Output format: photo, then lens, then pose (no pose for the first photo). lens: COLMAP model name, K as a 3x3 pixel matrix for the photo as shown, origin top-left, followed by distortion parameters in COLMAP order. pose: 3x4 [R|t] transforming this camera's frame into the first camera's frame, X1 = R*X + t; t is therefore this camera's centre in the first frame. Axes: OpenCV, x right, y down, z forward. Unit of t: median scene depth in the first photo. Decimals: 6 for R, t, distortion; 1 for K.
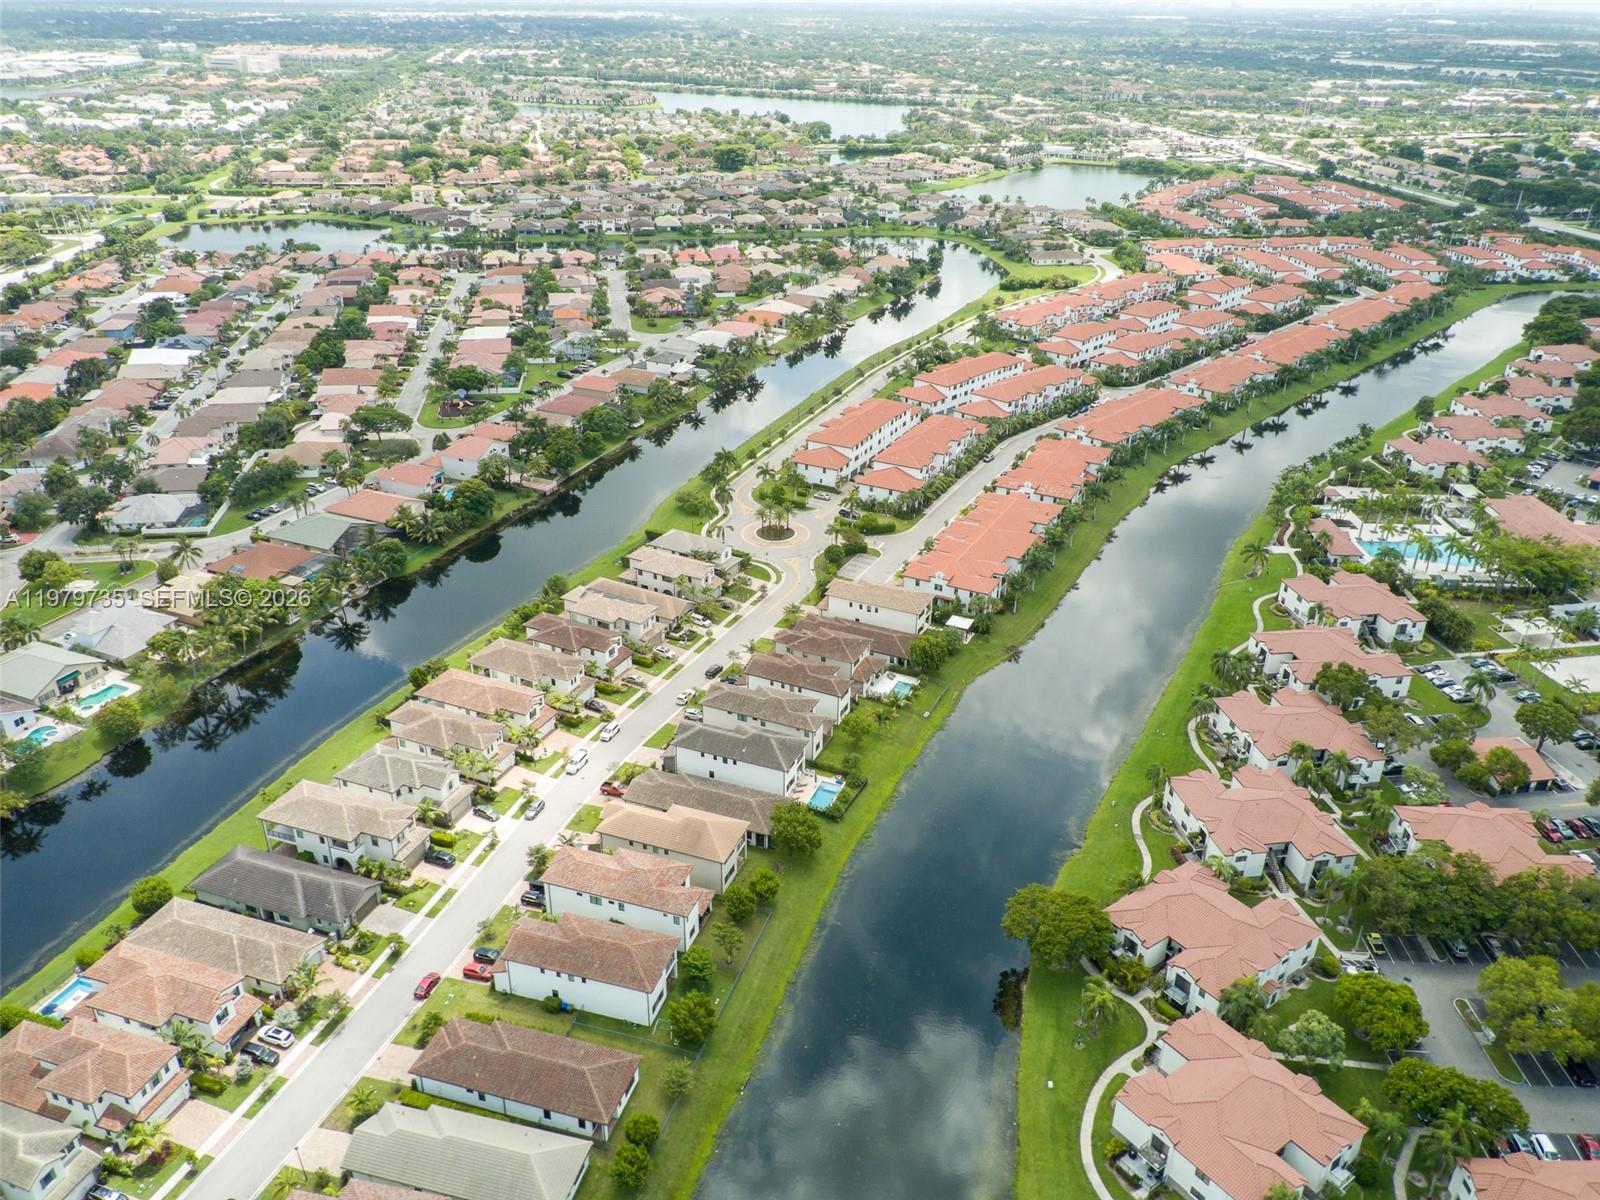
lens RADIAL K [[1196.7, 0, 804.3], [0, 1196.7, 599.6], [0, 0, 1]] dist [0.072335, -0.109403]
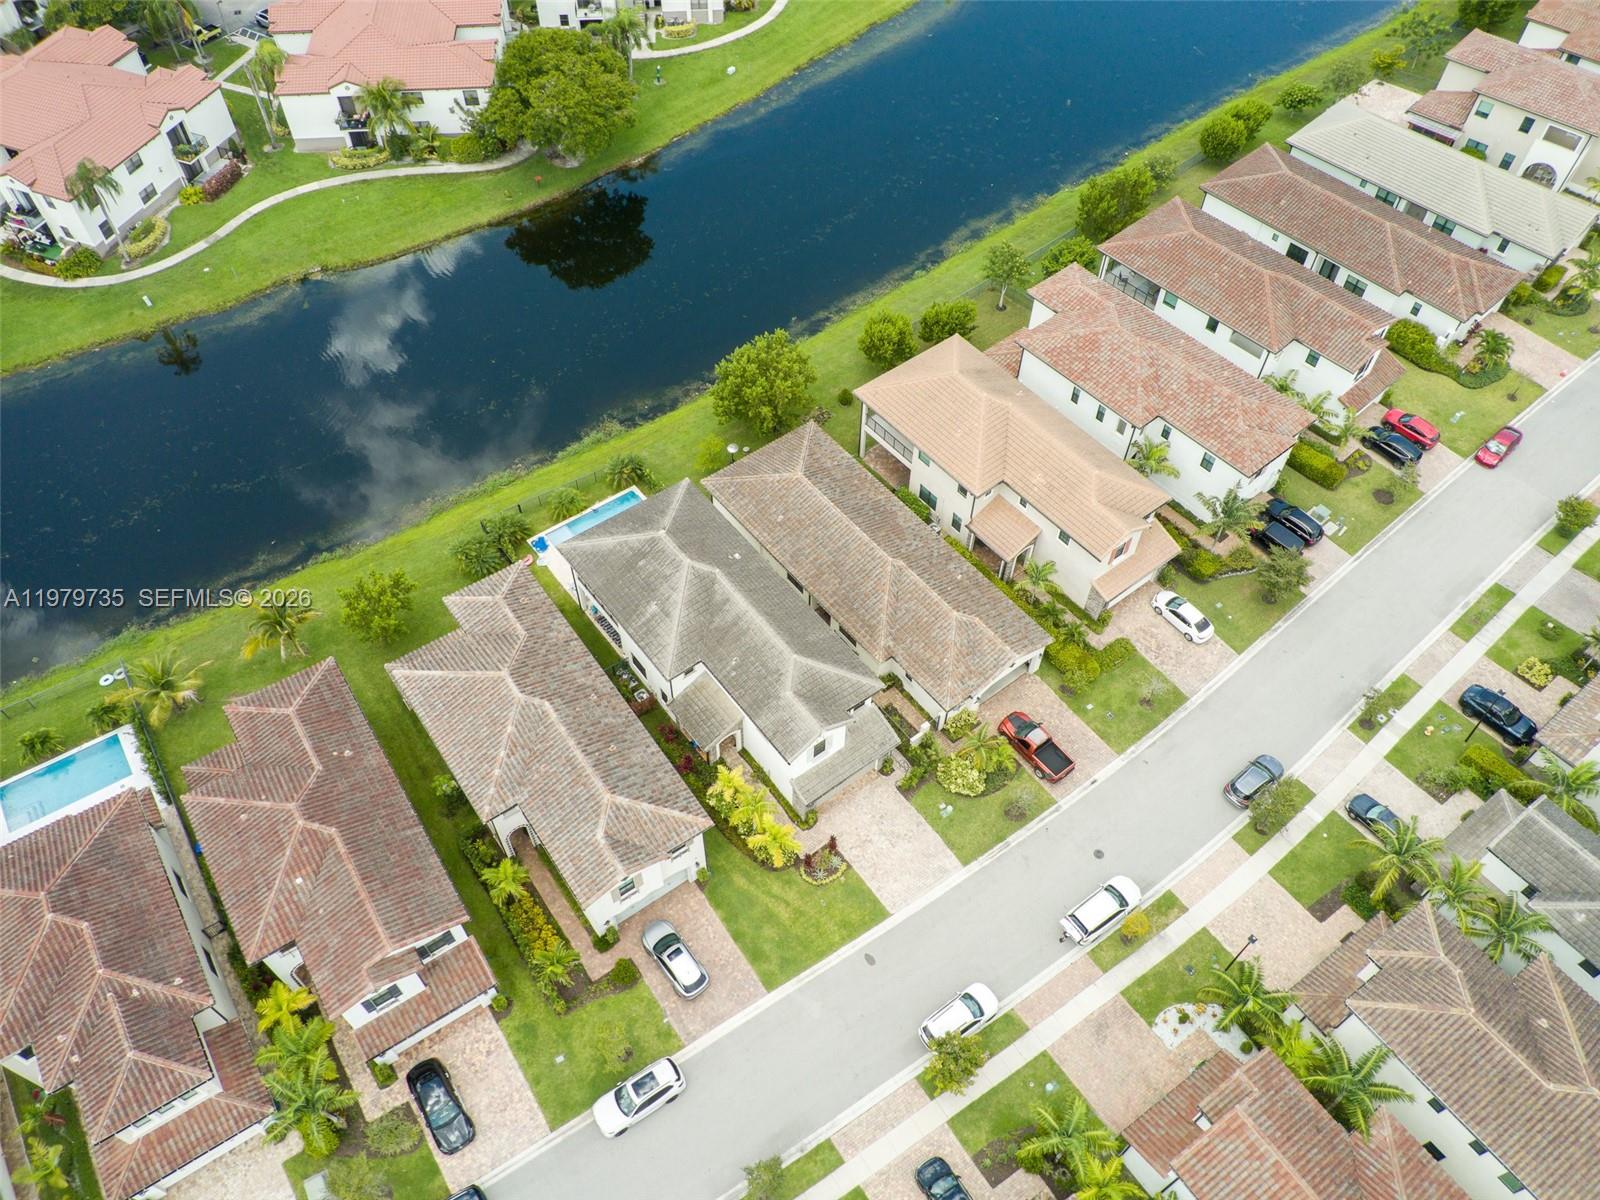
lens RADIAL K [[1196.7, 0, 804.9], [0, 1196.7, 596.8], [0, 0, 1]] dist [0.072335, -0.109403]
pose [[-0.852885, -0.428600, 0.298144, -0.162823], [0.213199, 0.235364, 0.948235, -0.198573], [-0.476586, 0.872299, -0.109362, 0.900653]]
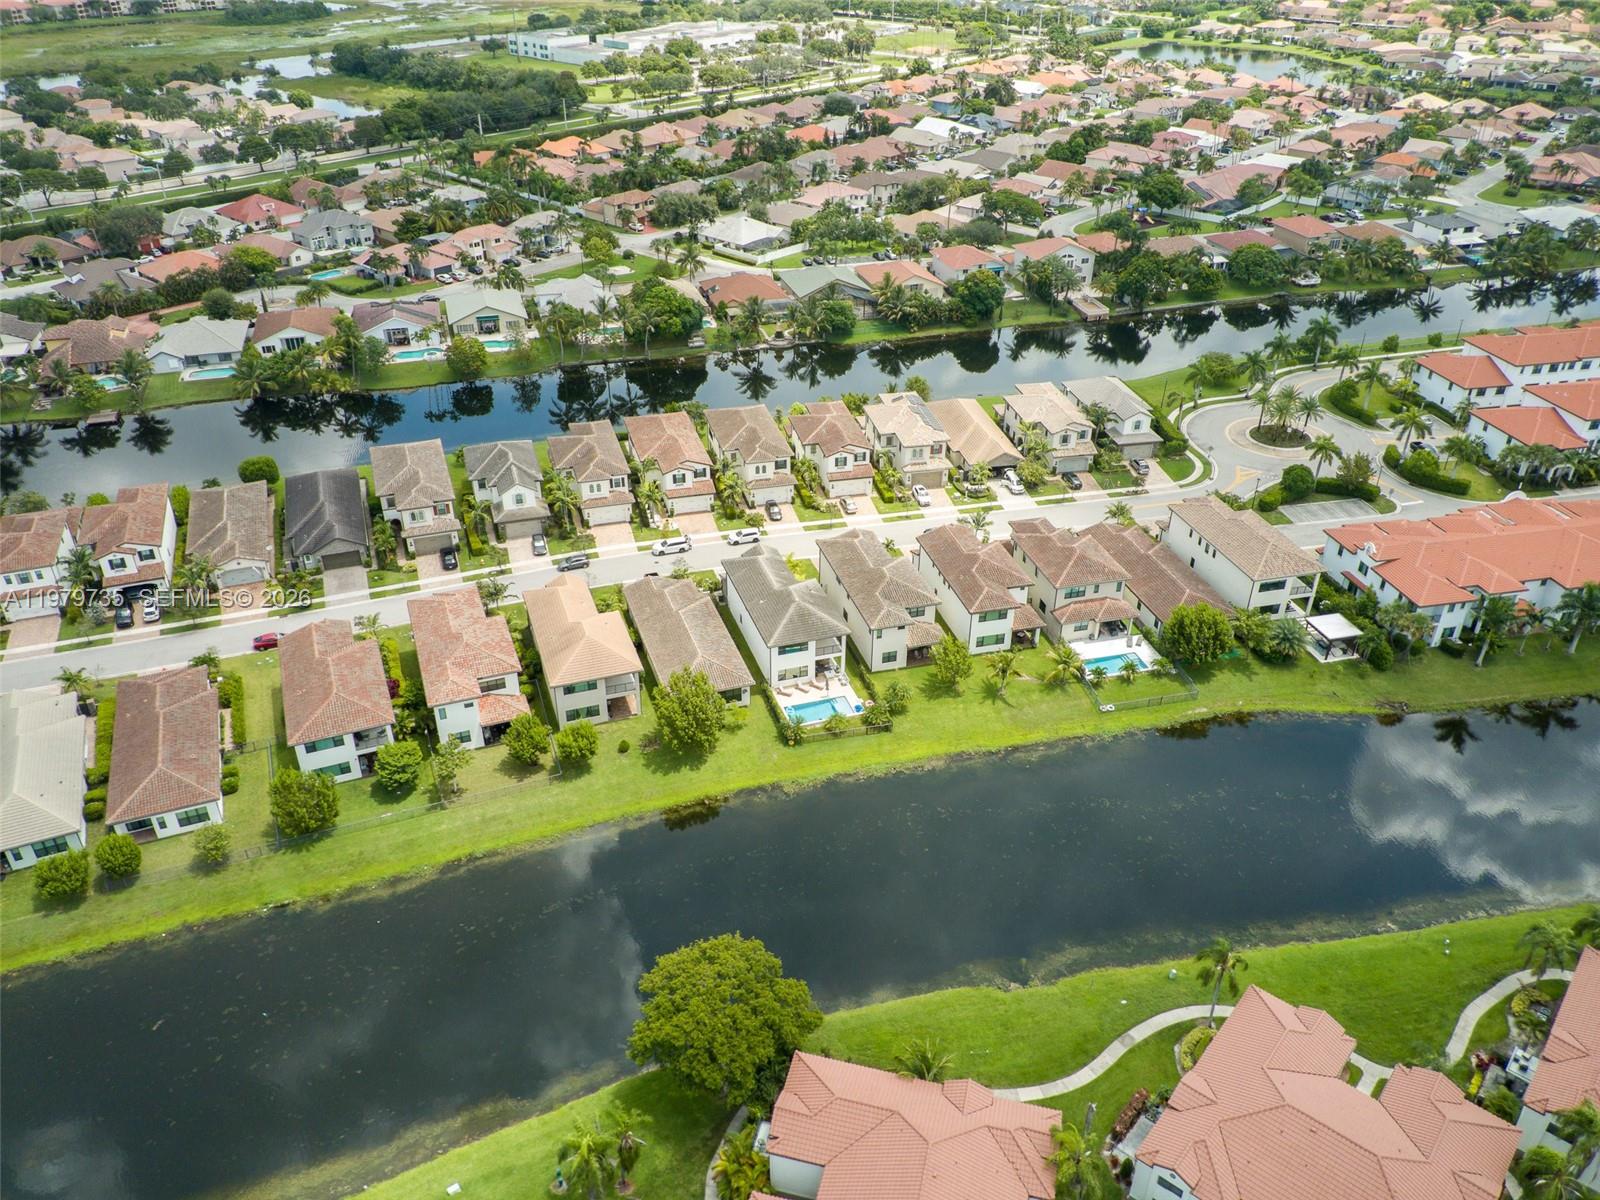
lens RADIAL K [[1196.7, 0, 794.2], [0, 1196.7, 593.3], [0, 0, 1]] dist [0.072335, -0.109403]
pose [[0.628776, 0.390183, -0.672605, 0.384397], [-0.341432, 0.915683, 0.212011, -0.033413], [0.698616, 0.096341, 0.708981, 0.433873]]
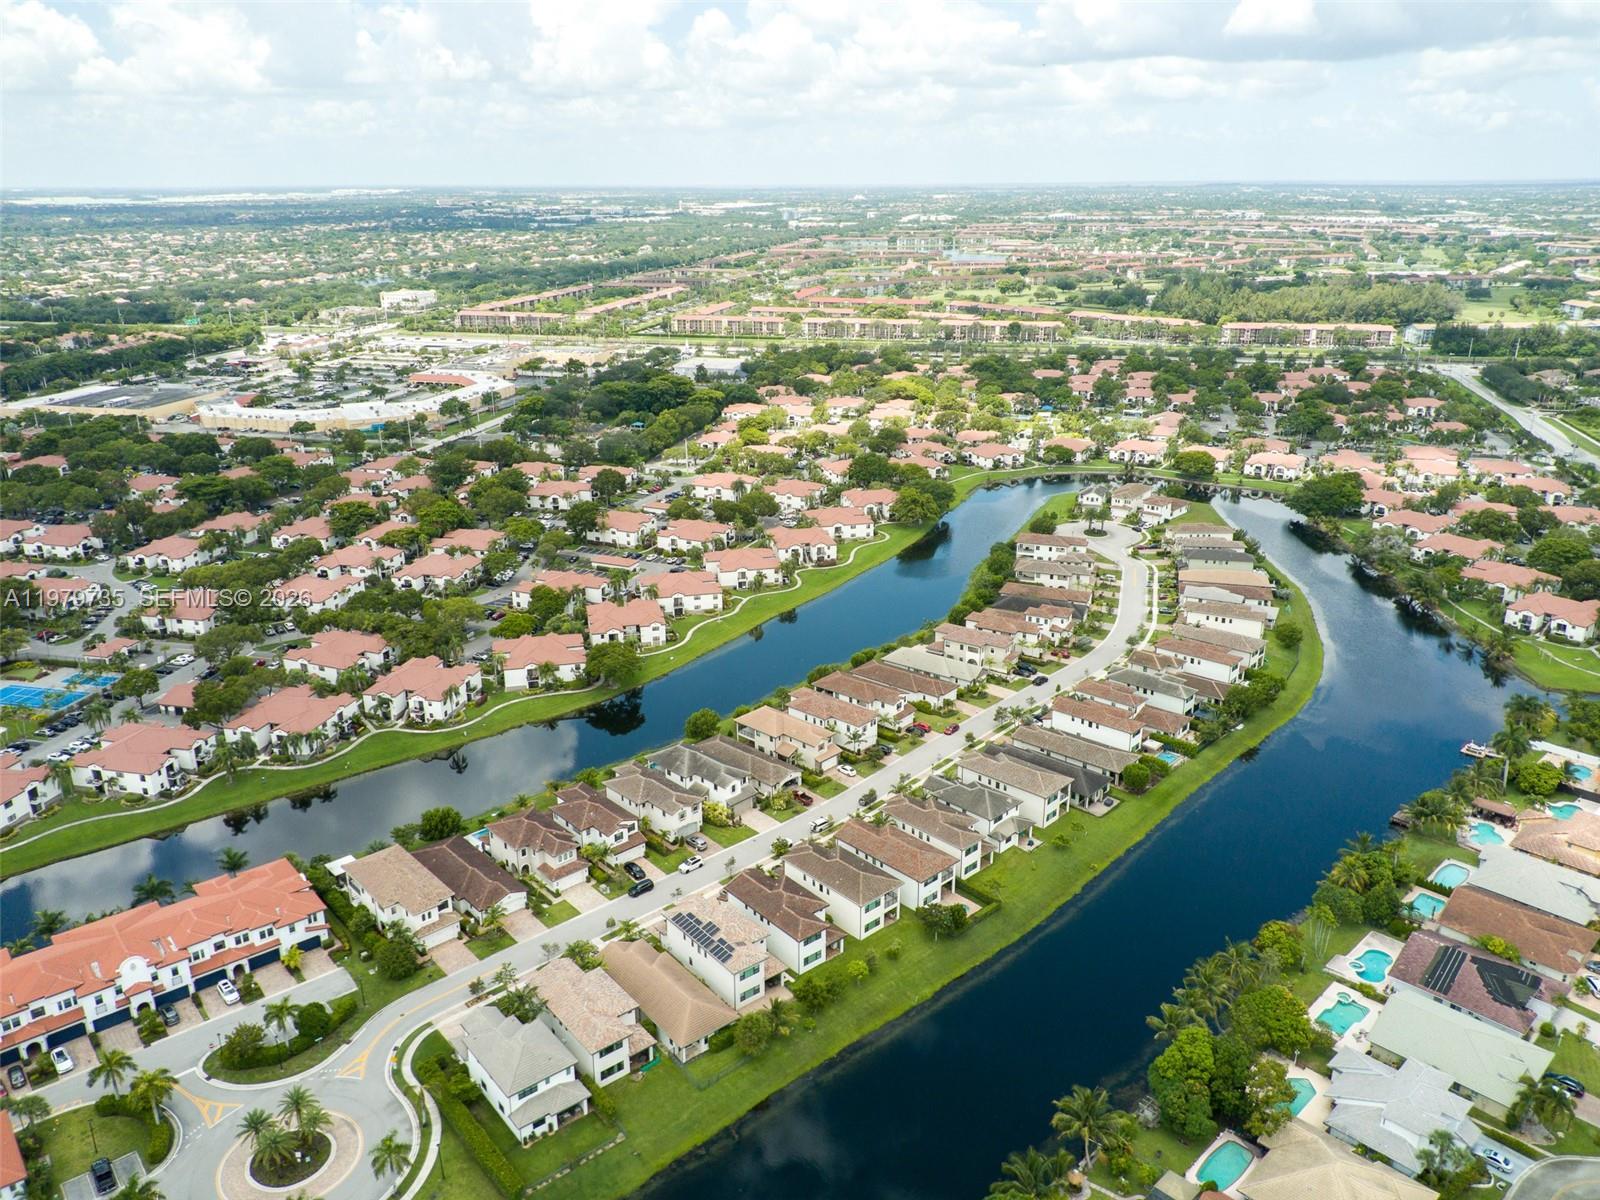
lens RADIAL K [[1196.7, 0, 810.9], [0, 1196.7, 588.0], [0, 0, 1]] dist [0.072335, -0.109403]
pose [[-0.923630, -0.136079, 0.358316, -0.496387], [0.160970, 0.710696, 0.684835, -0.712850], [-0.347846, 0.690213, -0.634516, 1.407977]]
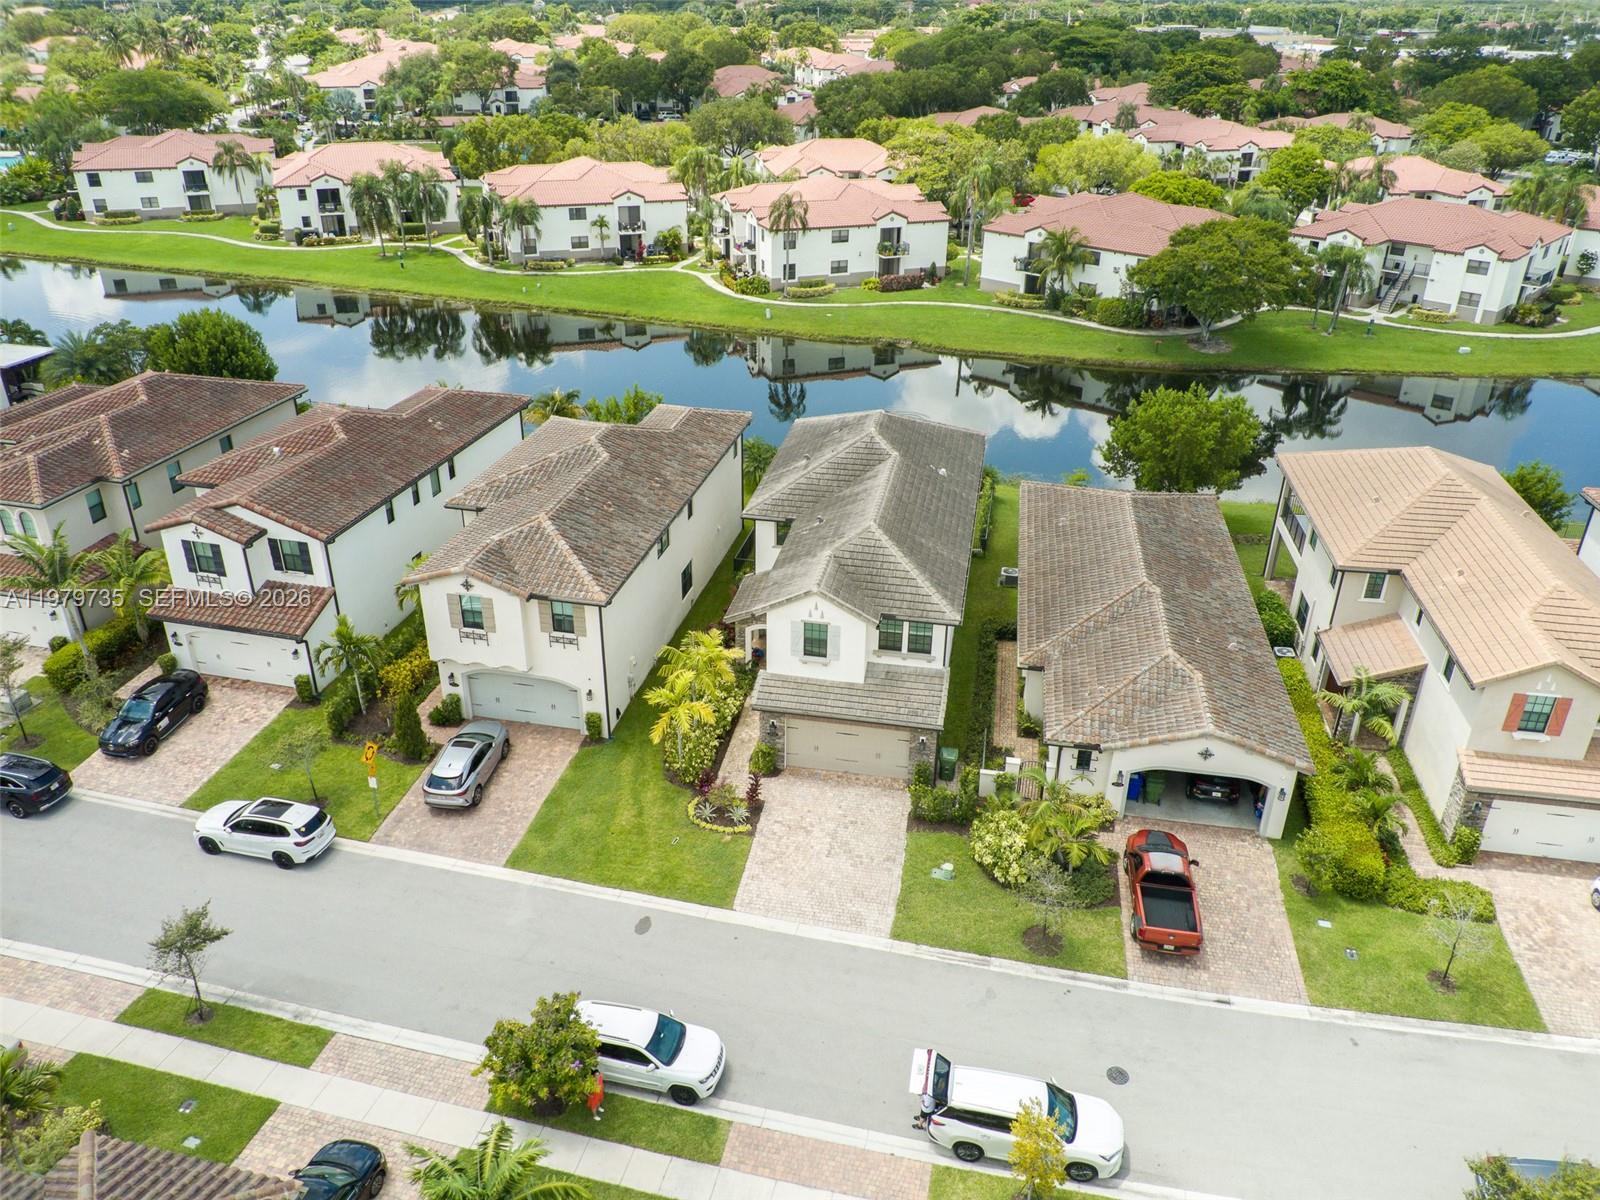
lens RADIAL K [[1196.7, 0, 802.6], [0, 1196.7, 605.4], [0, 0, 1]] dist [0.072335, -0.109403]
pose [[-0.191387, -0.470320, 0.861493, -0.258214], [0.425242, 0.751331, 0.504650, -0.004853], [-0.884613, 0.462926, 0.056205, 0.887376]]
